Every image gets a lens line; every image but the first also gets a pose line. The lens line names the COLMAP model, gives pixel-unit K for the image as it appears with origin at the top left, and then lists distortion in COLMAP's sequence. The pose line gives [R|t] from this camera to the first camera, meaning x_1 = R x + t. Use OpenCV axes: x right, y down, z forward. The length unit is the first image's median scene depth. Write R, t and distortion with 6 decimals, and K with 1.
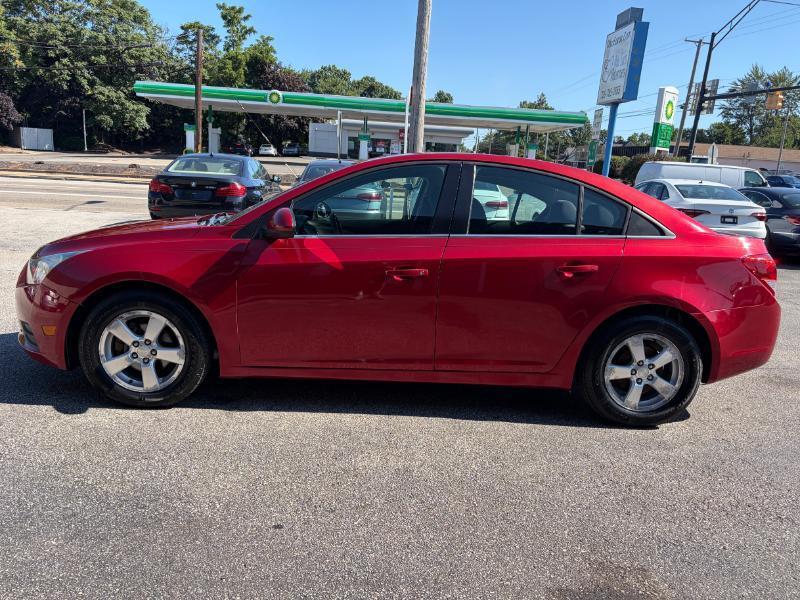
lens RADIAL K [[611.3, 0, 397.6], [0, 611.3, 303.6], [0, 0, 1]] dist [0.037550, -0.032822]
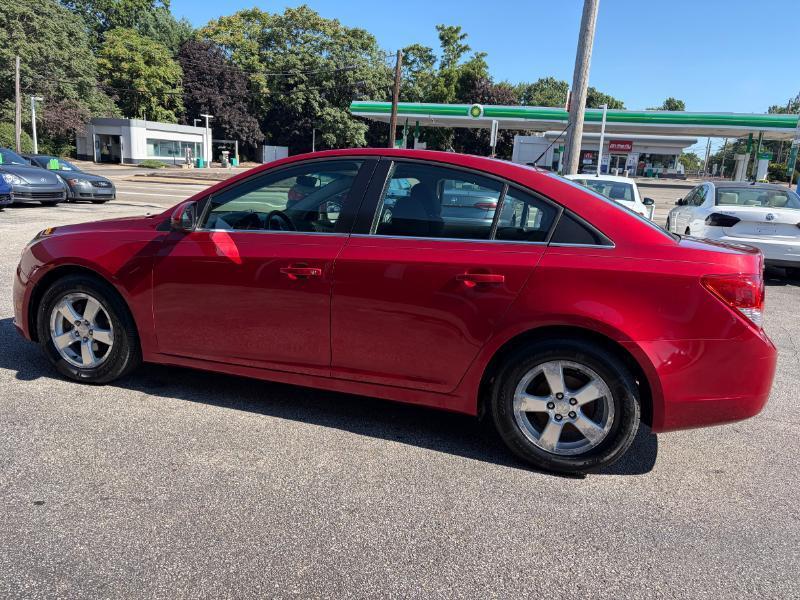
lens RADIAL K [[611.3, 0, 397.9], [0, 611.3, 299.8], [0, 0, 1]] dist [0.037550, -0.032822]
pose [[0.941594, 0.067629, -0.329889, 0.153720], [-0.076548, 0.996966, -0.014105, -0.001454], [0.327934, 0.038533, 0.943915, 0.047211]]
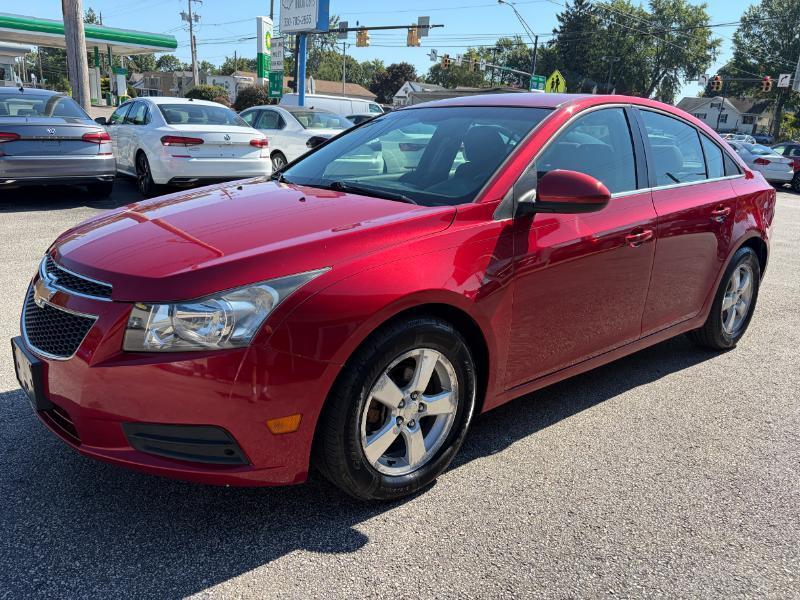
lens RADIAL K [[611.3, 0, 401.3], [0, 611.3, 295.4], [0, 0, 1]] dist [0.037550, -0.032822]
pose [[0.782049, -0.182294, 0.595960, -0.253244], [0.124623, 0.982693, 0.137052, -0.042206], [-0.610630, -0.032911, 0.791232, 0.163693]]
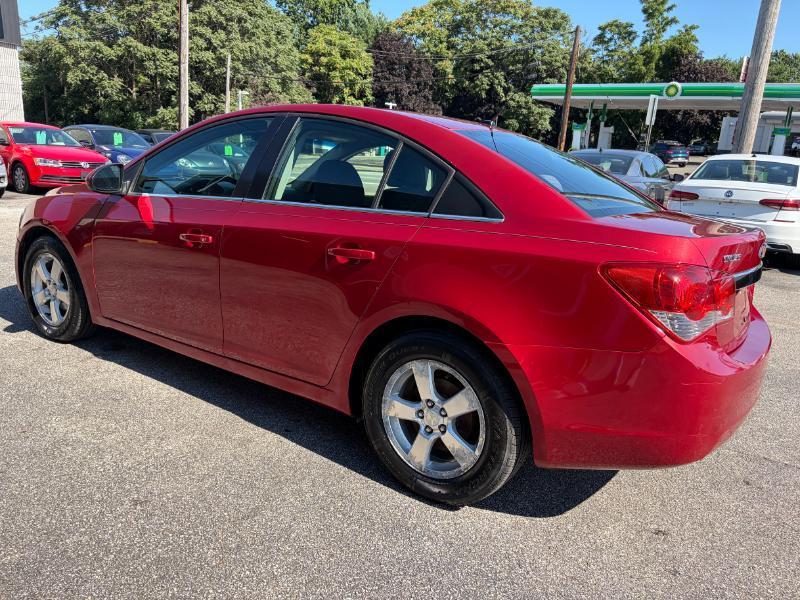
lens RADIAL K [[611.3, 0, 393.9], [0, 611.3, 301.5], [0, 0, 1]] dist [0.037550, -0.032822]
pose [[0.794216, 0.136881, -0.592017, 0.251892], [-0.141052, 0.989214, 0.039490, -0.011634], [0.591037, 0.052141, 0.804957, 0.146983]]
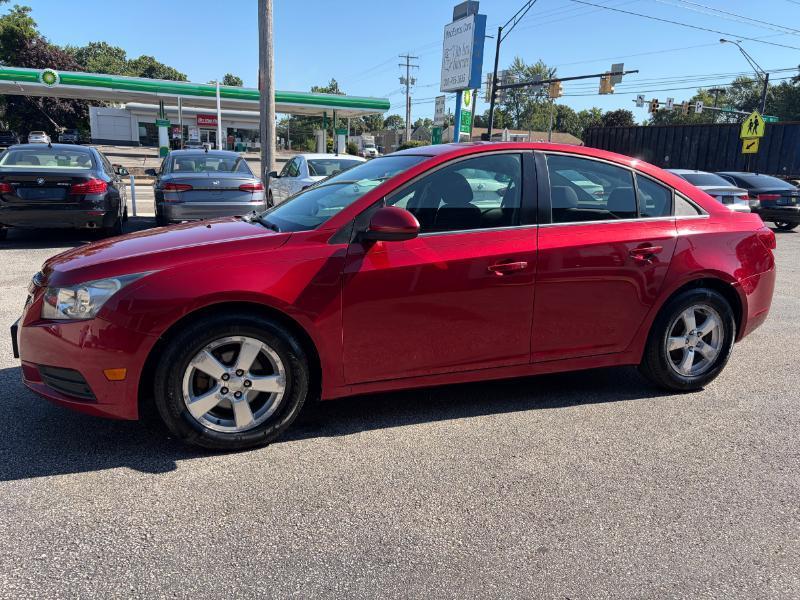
lens RADIAL K [[611.3, 0, 400.8], [0, 611.3, 300.7], [0, 0, 1]] dist [0.037550, -0.032822]
pose [[0.944913, -0.095623, 0.313043, -0.146599], [0.090012, 0.995415, 0.032364, -0.014139], [-0.314702, -0.002404, 0.949187, 0.041380]]
